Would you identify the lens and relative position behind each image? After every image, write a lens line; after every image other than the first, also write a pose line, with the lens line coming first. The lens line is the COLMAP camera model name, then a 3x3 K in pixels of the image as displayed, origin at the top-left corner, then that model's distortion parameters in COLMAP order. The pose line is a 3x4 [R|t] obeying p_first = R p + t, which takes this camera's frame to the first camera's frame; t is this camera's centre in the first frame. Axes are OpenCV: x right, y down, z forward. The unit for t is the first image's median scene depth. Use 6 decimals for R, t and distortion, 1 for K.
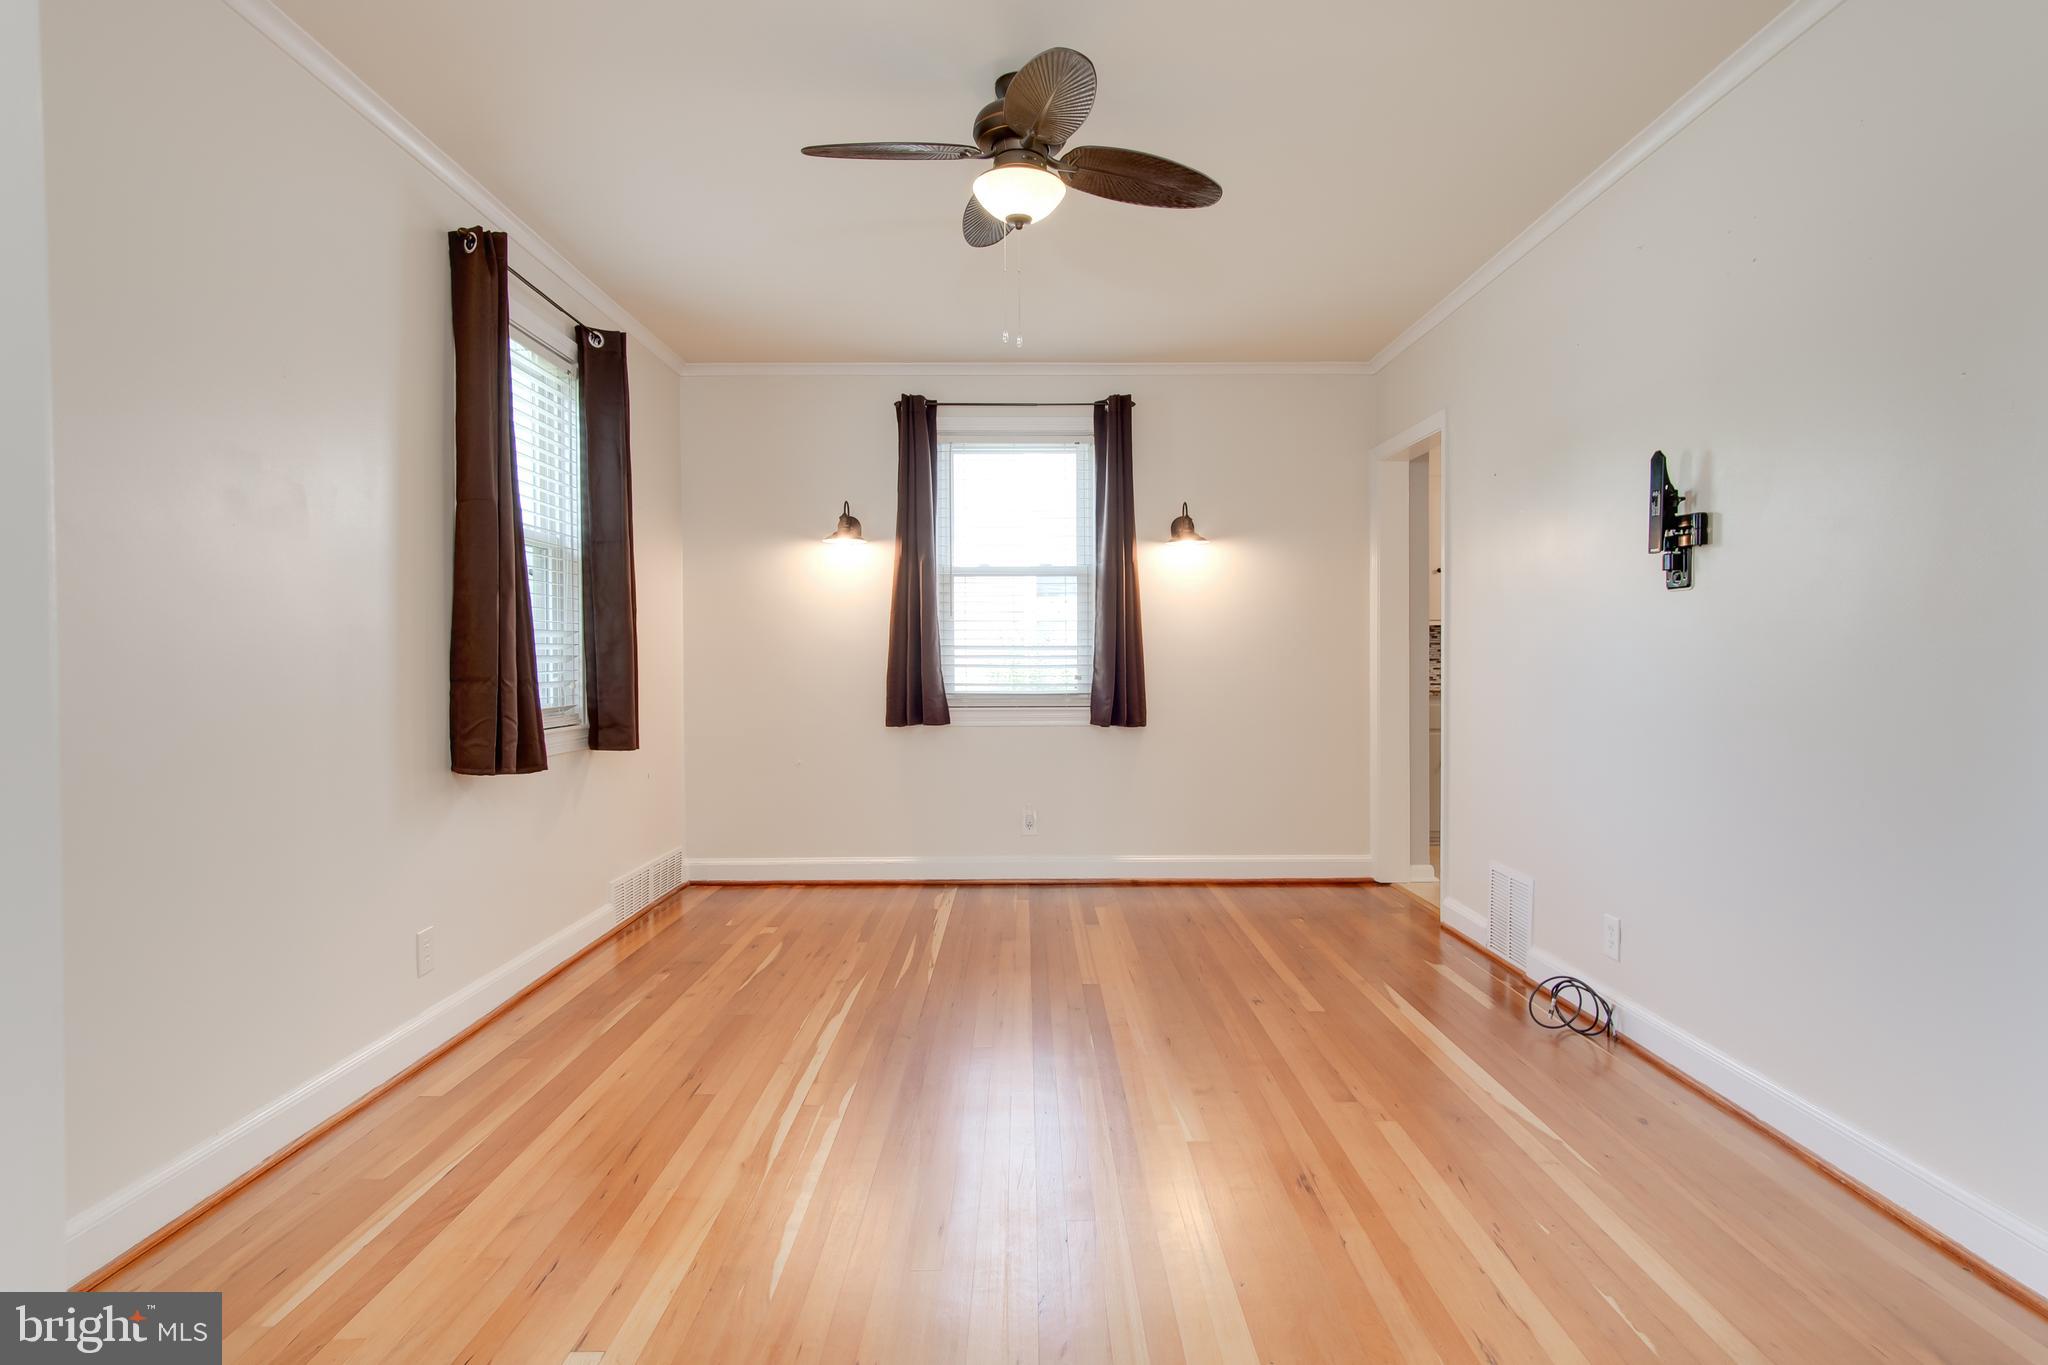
lens RADIAL K [[1086.7, 0, 1026.6], [0, 1086.7, 675.3], [0, 0, 1]] dist [0.005229, 0.002534]
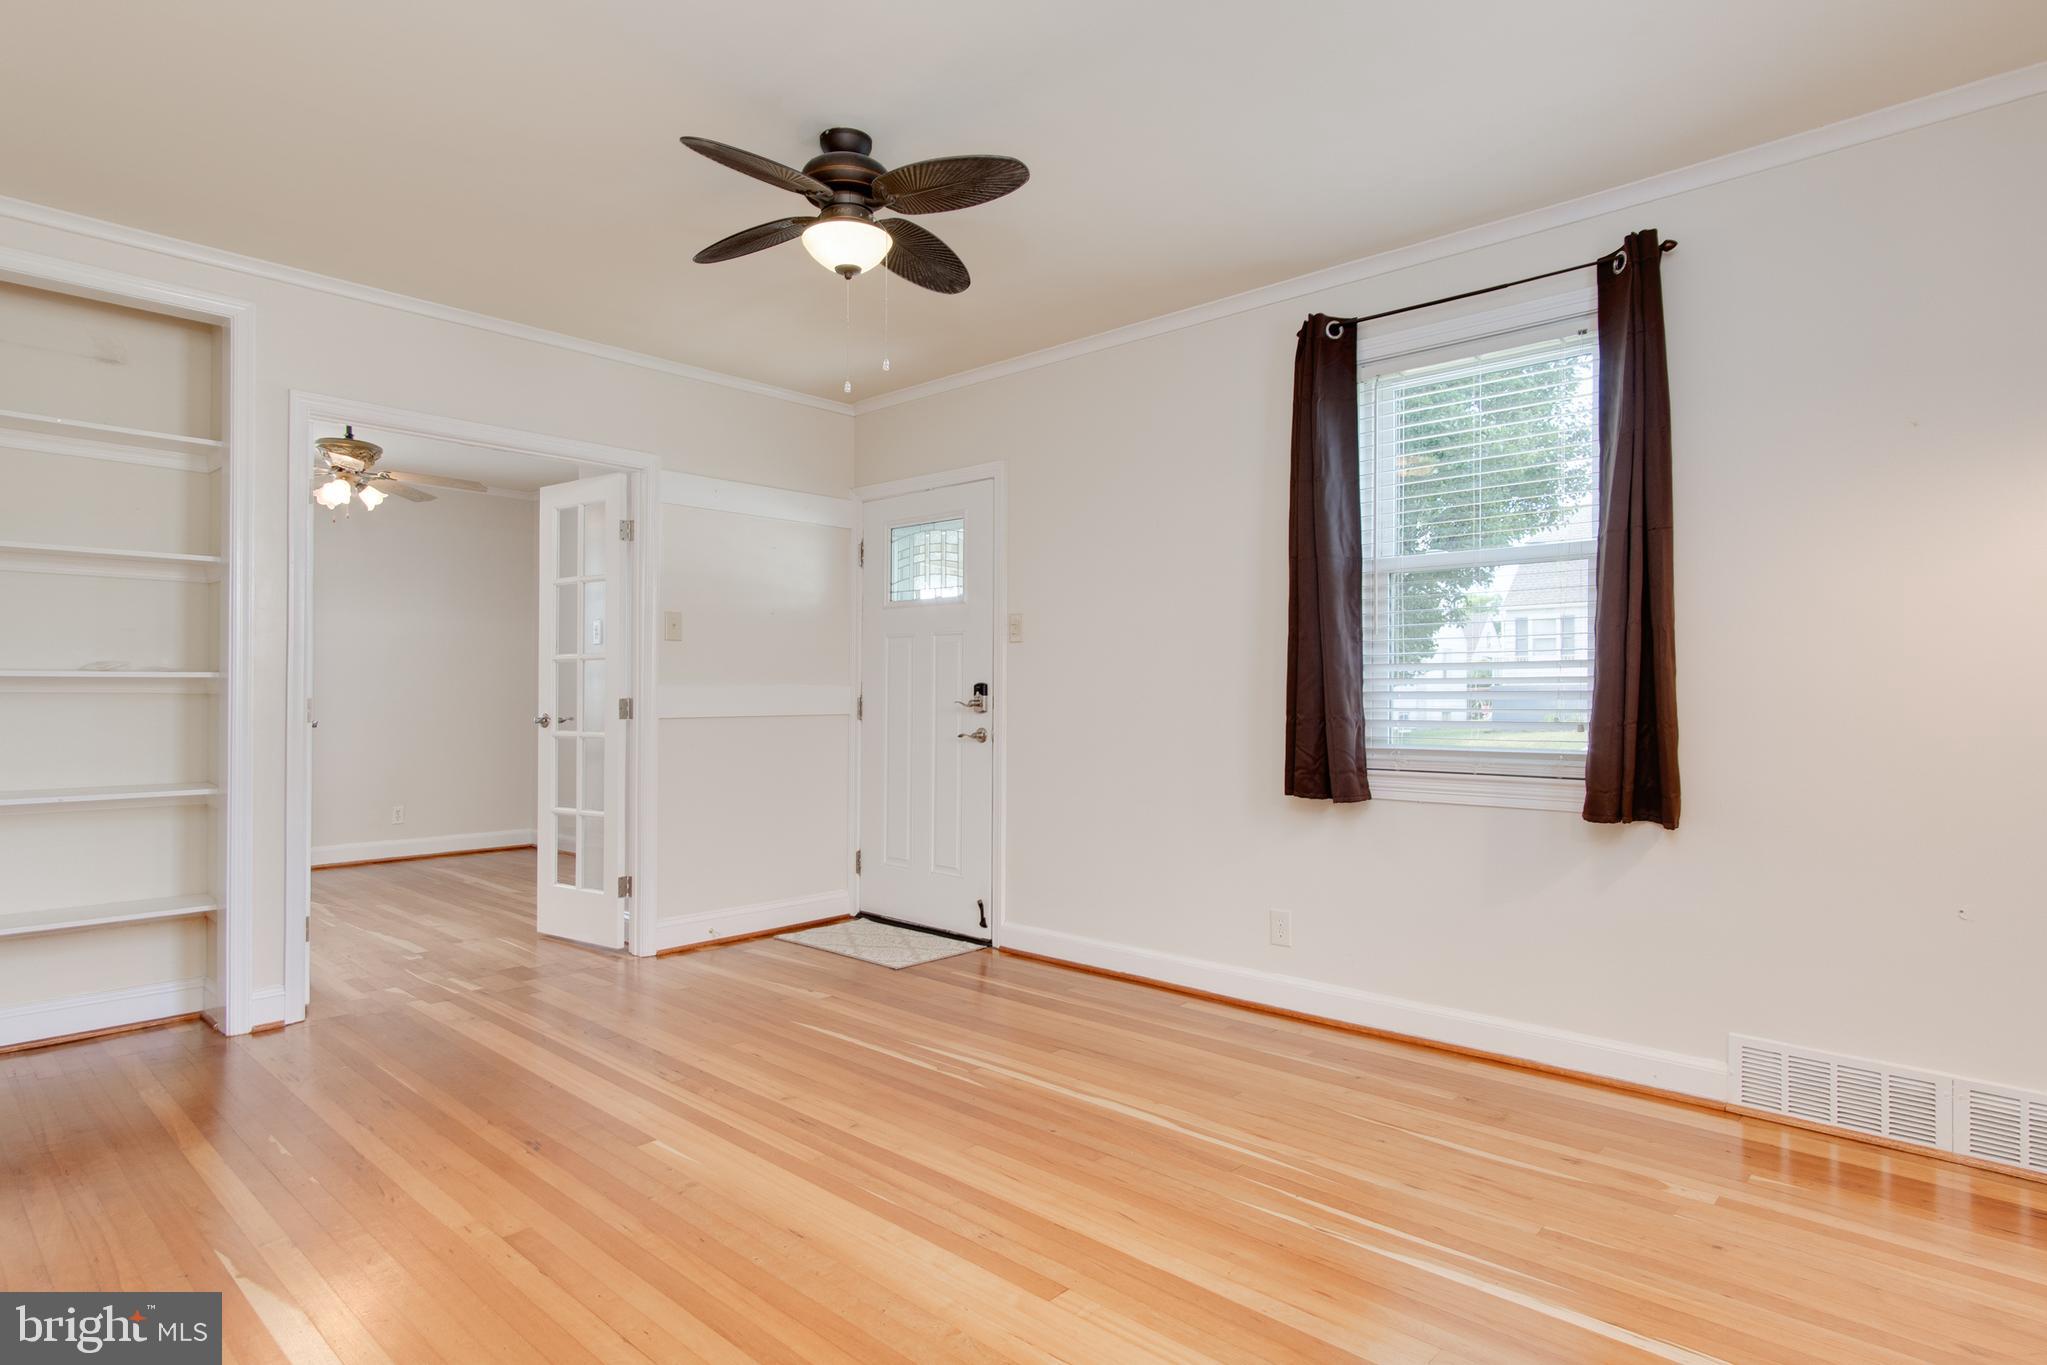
lens RADIAL K [[1079.1, 0, 1046.2], [0, 1079.1, 686.7], [0, 0, 1]] dist [0.005272, 0.000673]
pose [[-0.671997, -0.004650, -0.740539, 0.423104], [-0.005411, 0.999984, -0.001370, -0.019214], [0.740534, 0.003086, -0.672011, 1.234274]]
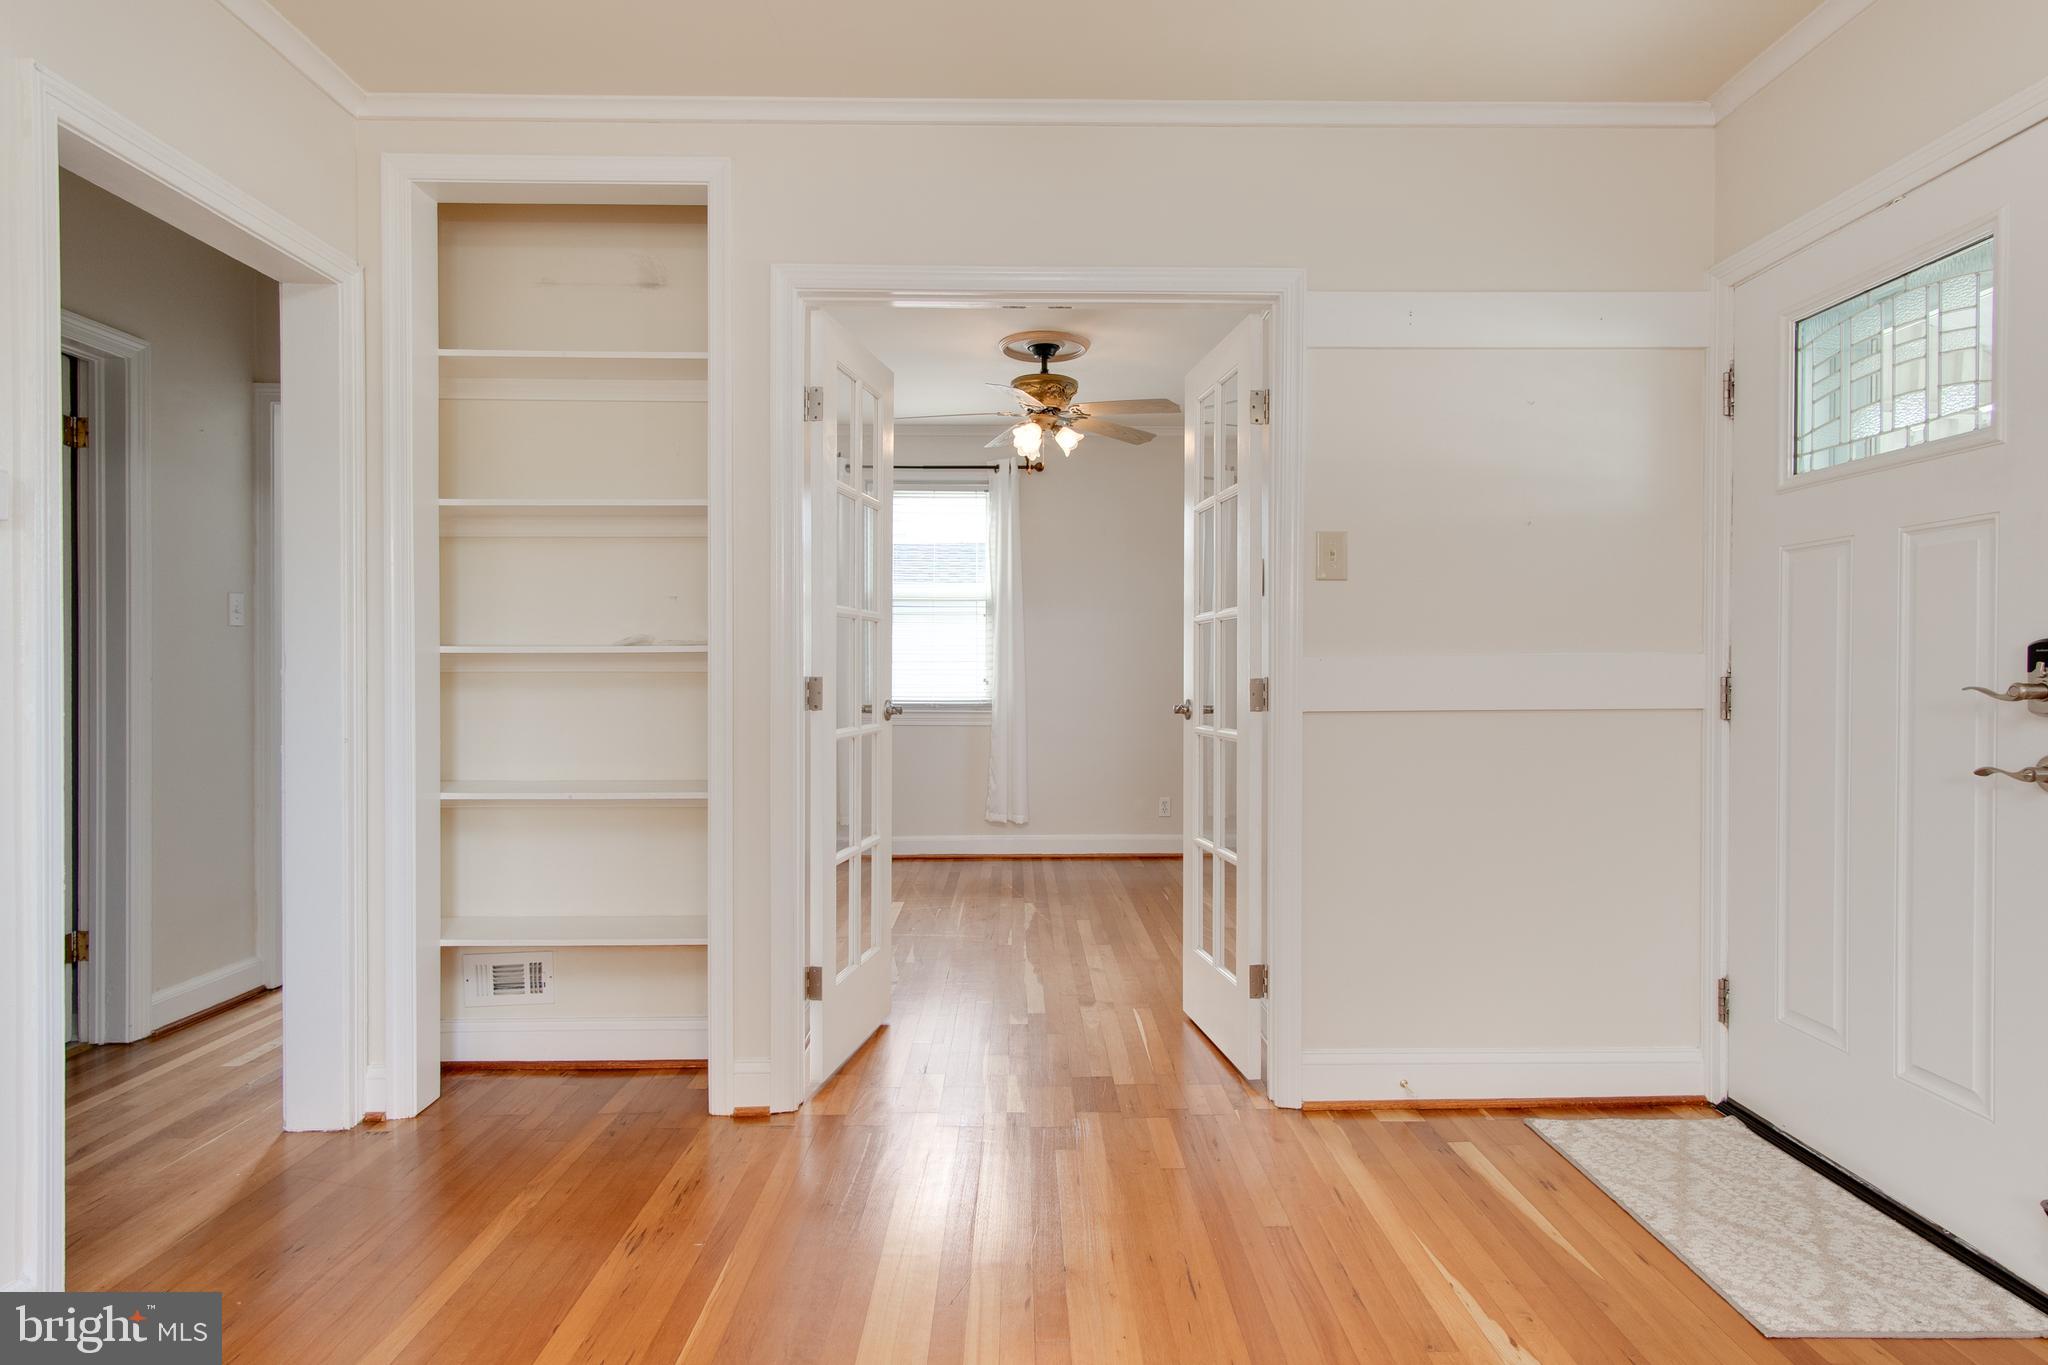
lens RADIAL K [[1086.7, 0, 1026.6], [0, 1086.7, 675.3], [0, 0, 1]] dist [0.005229, 0.002534]
pose [[-0.999971, 0.003829, -0.006538, 0.030259], [0.003762, 0.999940, 0.010259, -0.015591], [0.006577, 0.010234, -0.999926, 0.844350]]
